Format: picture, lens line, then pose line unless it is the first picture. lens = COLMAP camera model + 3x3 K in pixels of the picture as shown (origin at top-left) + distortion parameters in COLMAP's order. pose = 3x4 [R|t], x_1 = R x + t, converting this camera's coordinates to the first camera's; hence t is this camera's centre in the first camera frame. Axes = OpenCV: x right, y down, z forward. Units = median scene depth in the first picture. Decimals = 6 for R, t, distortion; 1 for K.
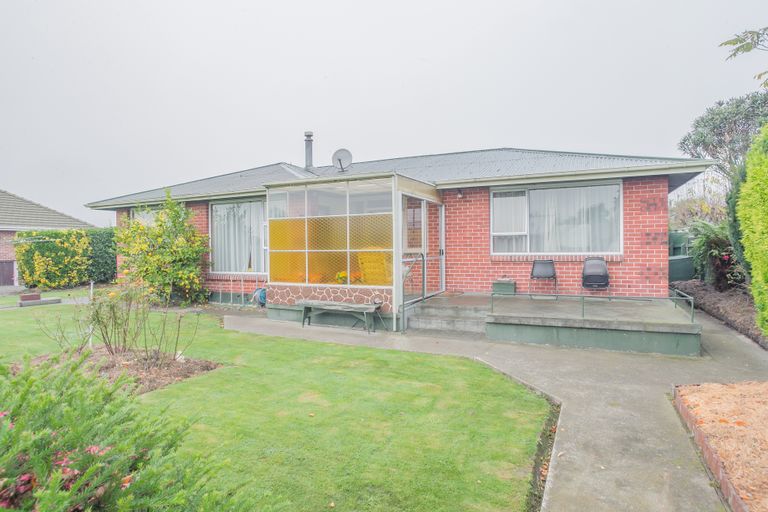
lens RADIAL K [[444.2, 0, 384.0], [0, 444.2, 256.0], [0, 0, 1]] dist [-0.076884, -0.000109]
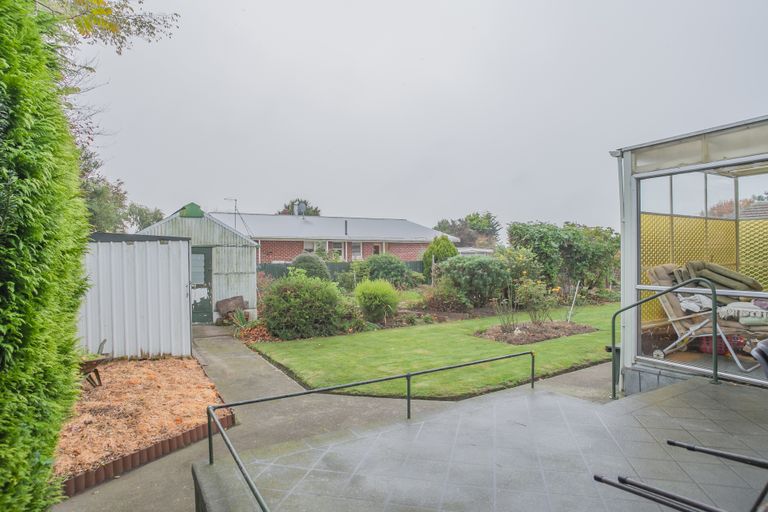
lens RADIAL K [[444.2, 0, 384.0], [0, 444.2, 256.0], [0, 0, 1]] dist [-0.076884, -0.000109]
pose [[-0.567463, 0.020714, -0.823138, 1.518401], [0.006526, 0.999765, 0.020659, -0.095732], [0.823373, 0.006351, -0.567465, 2.166245]]
